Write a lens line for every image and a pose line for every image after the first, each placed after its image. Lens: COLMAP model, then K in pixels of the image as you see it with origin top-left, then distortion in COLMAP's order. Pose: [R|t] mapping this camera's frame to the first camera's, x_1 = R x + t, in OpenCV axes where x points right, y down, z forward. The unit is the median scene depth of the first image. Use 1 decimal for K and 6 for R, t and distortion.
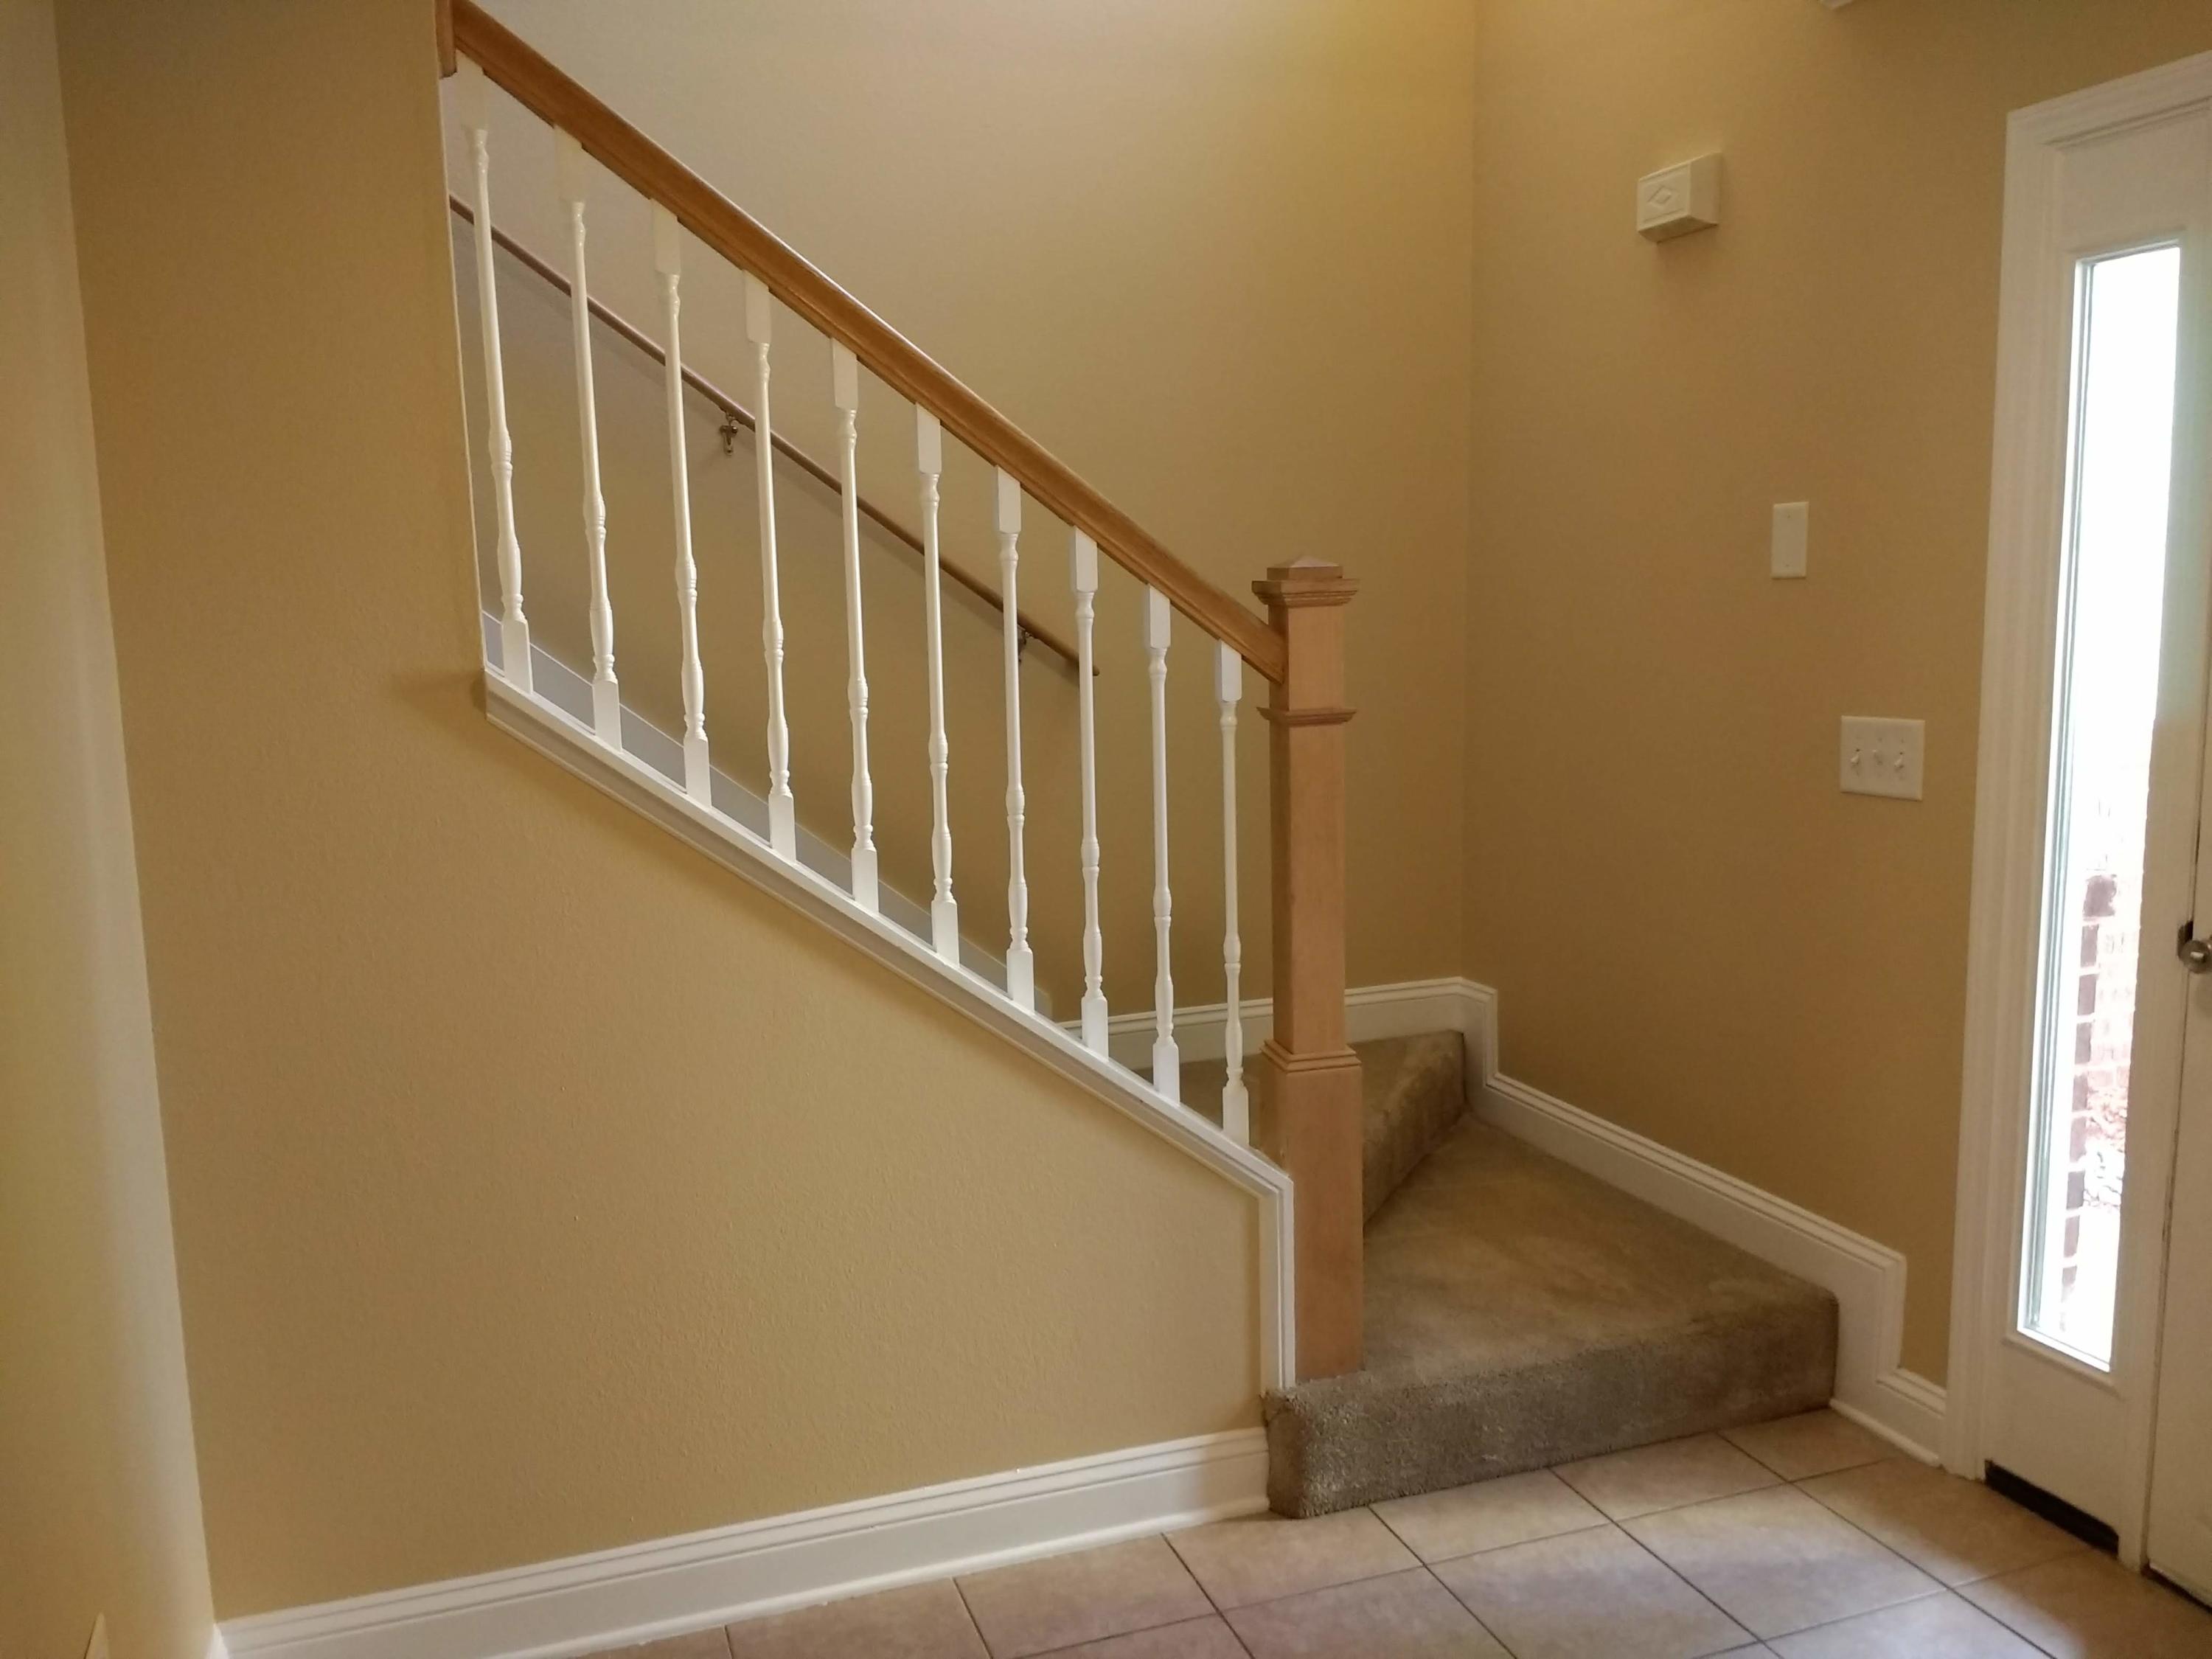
lens RADIAL K [[1746.9, 0, 1106.0], [0, 1746.9, 839.8], [0, 0, 1]] dist [0.089564, -0.130623]
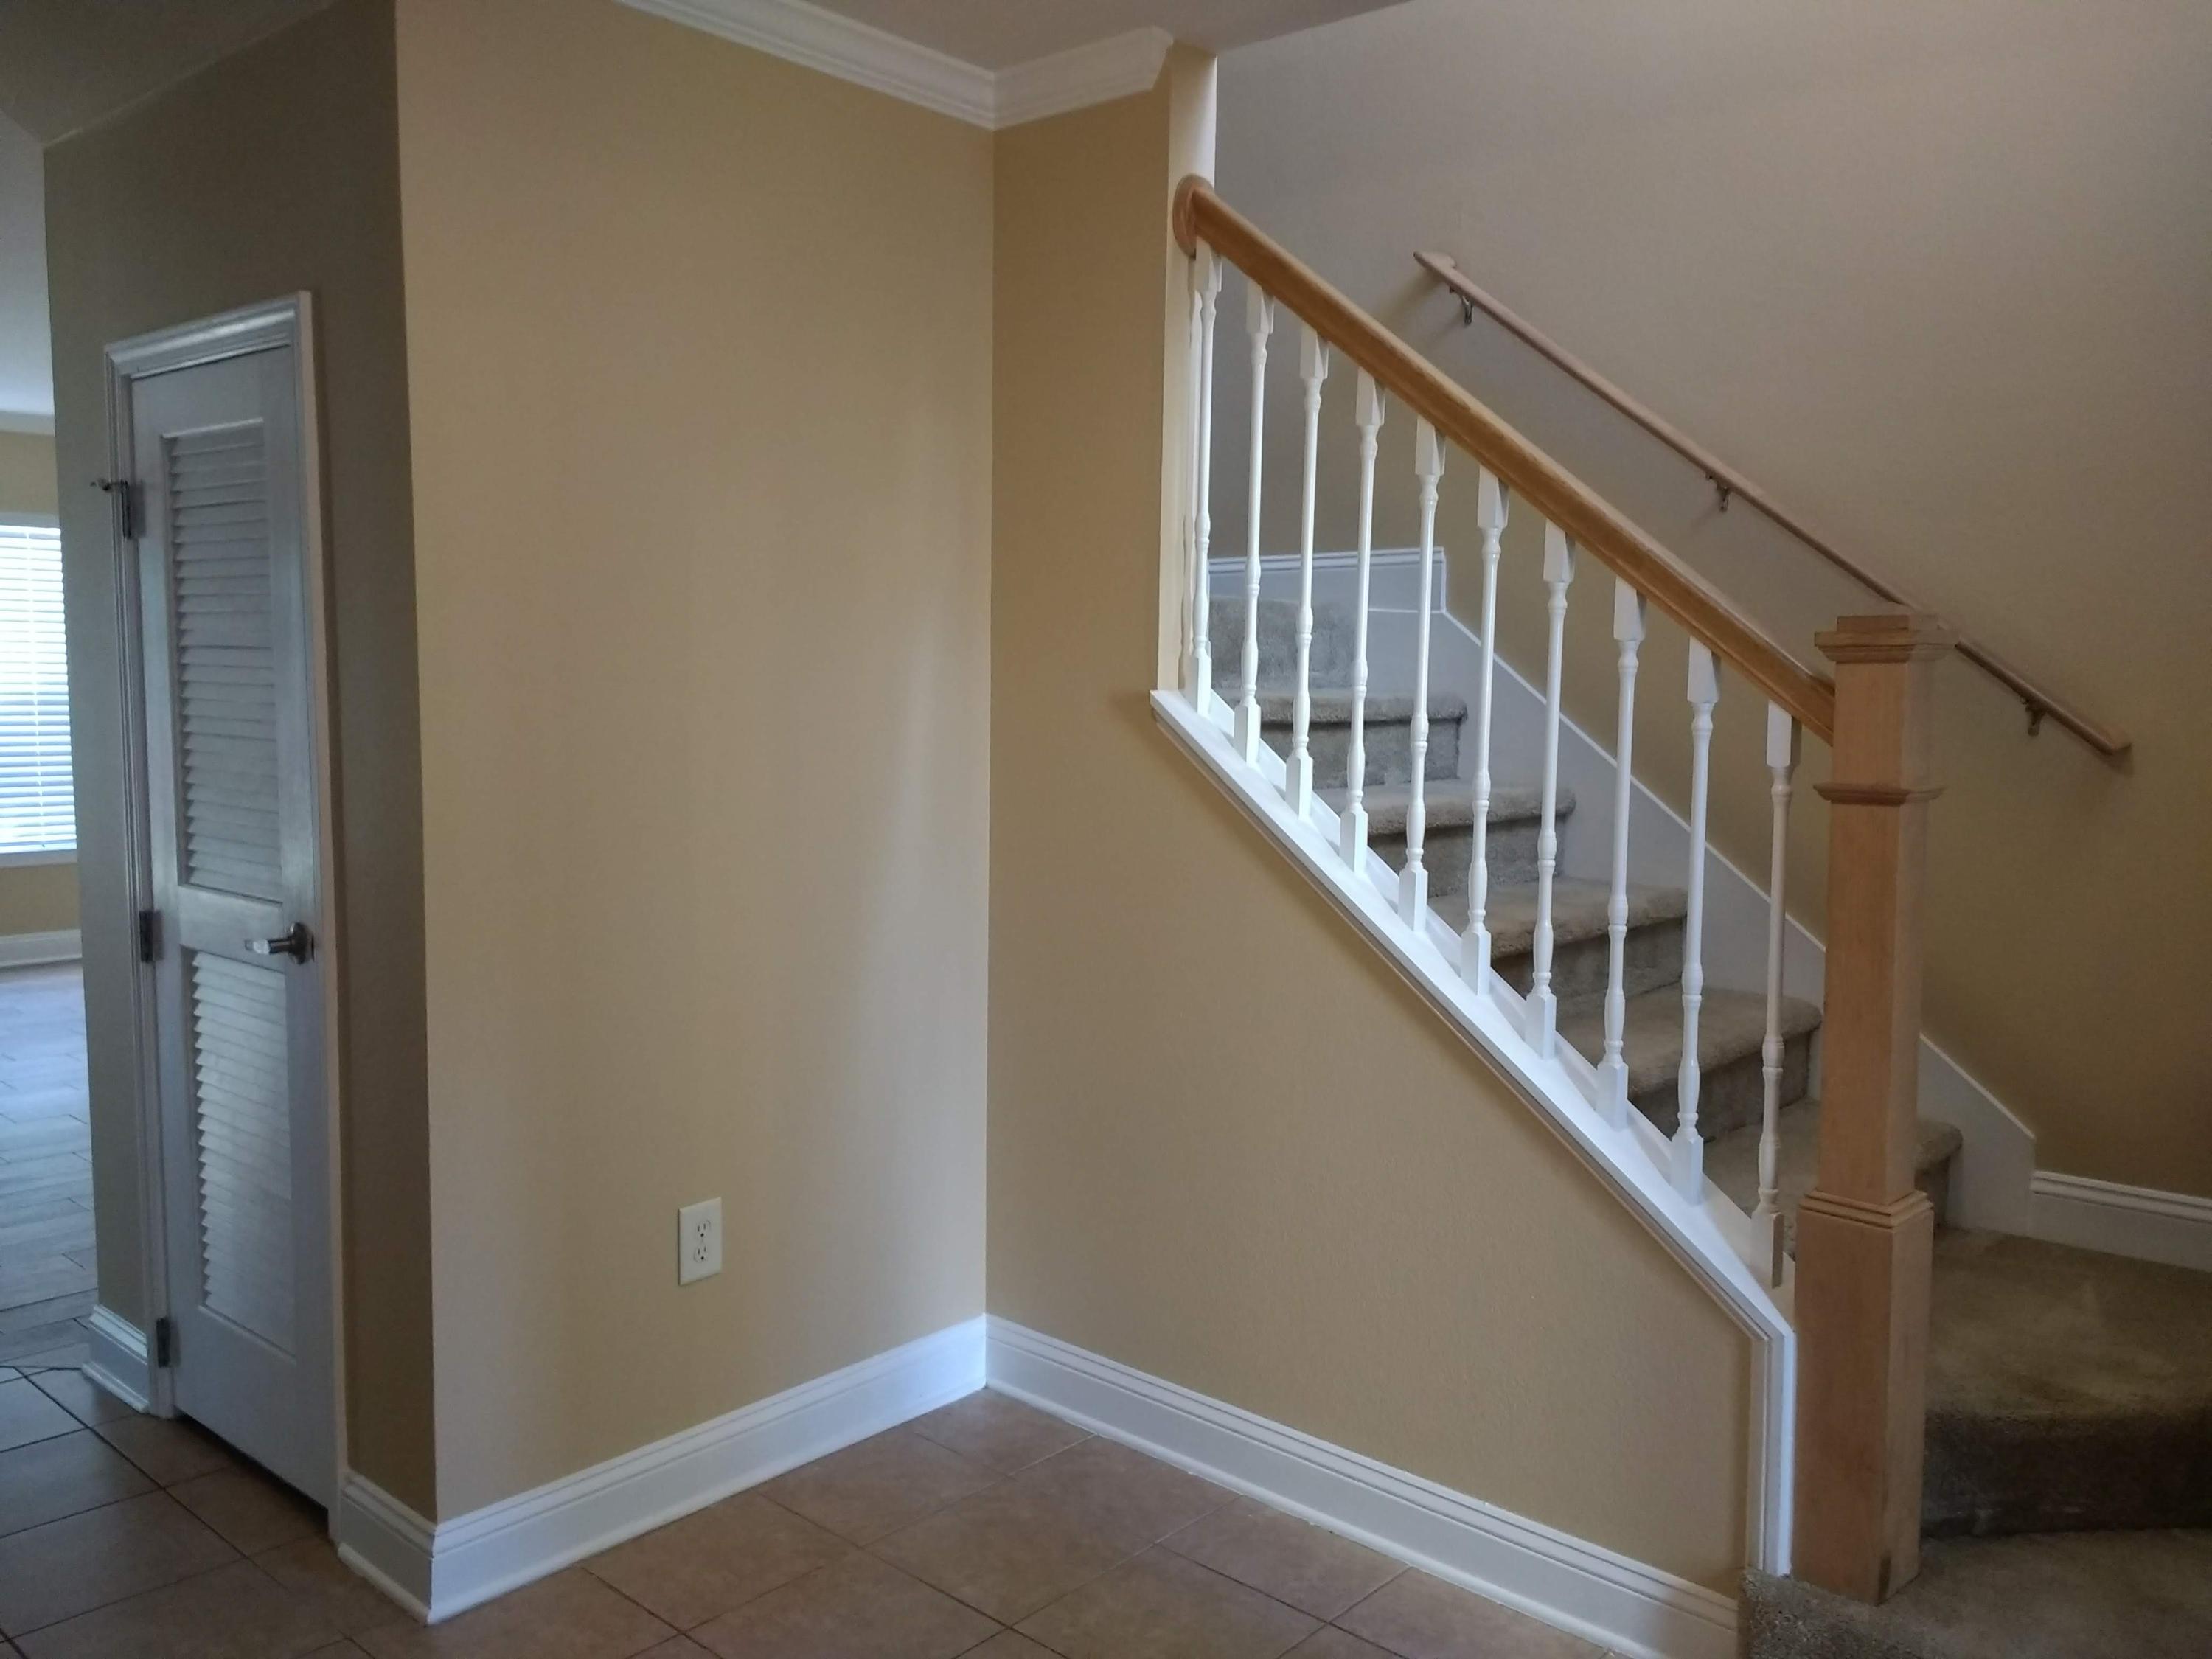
lens RADIAL K [[1746.9, 0, 1106.0], [0, 1746.9, 839.8], [0, 0, 1]] dist [0.089564, -0.130623]
pose [[0.474423, 0.114951, -0.872760, 0.694708], [-0.148350, 0.987698, 0.049448, -0.037239], [0.867707, 0.106015, 0.485639, 0.278477]]
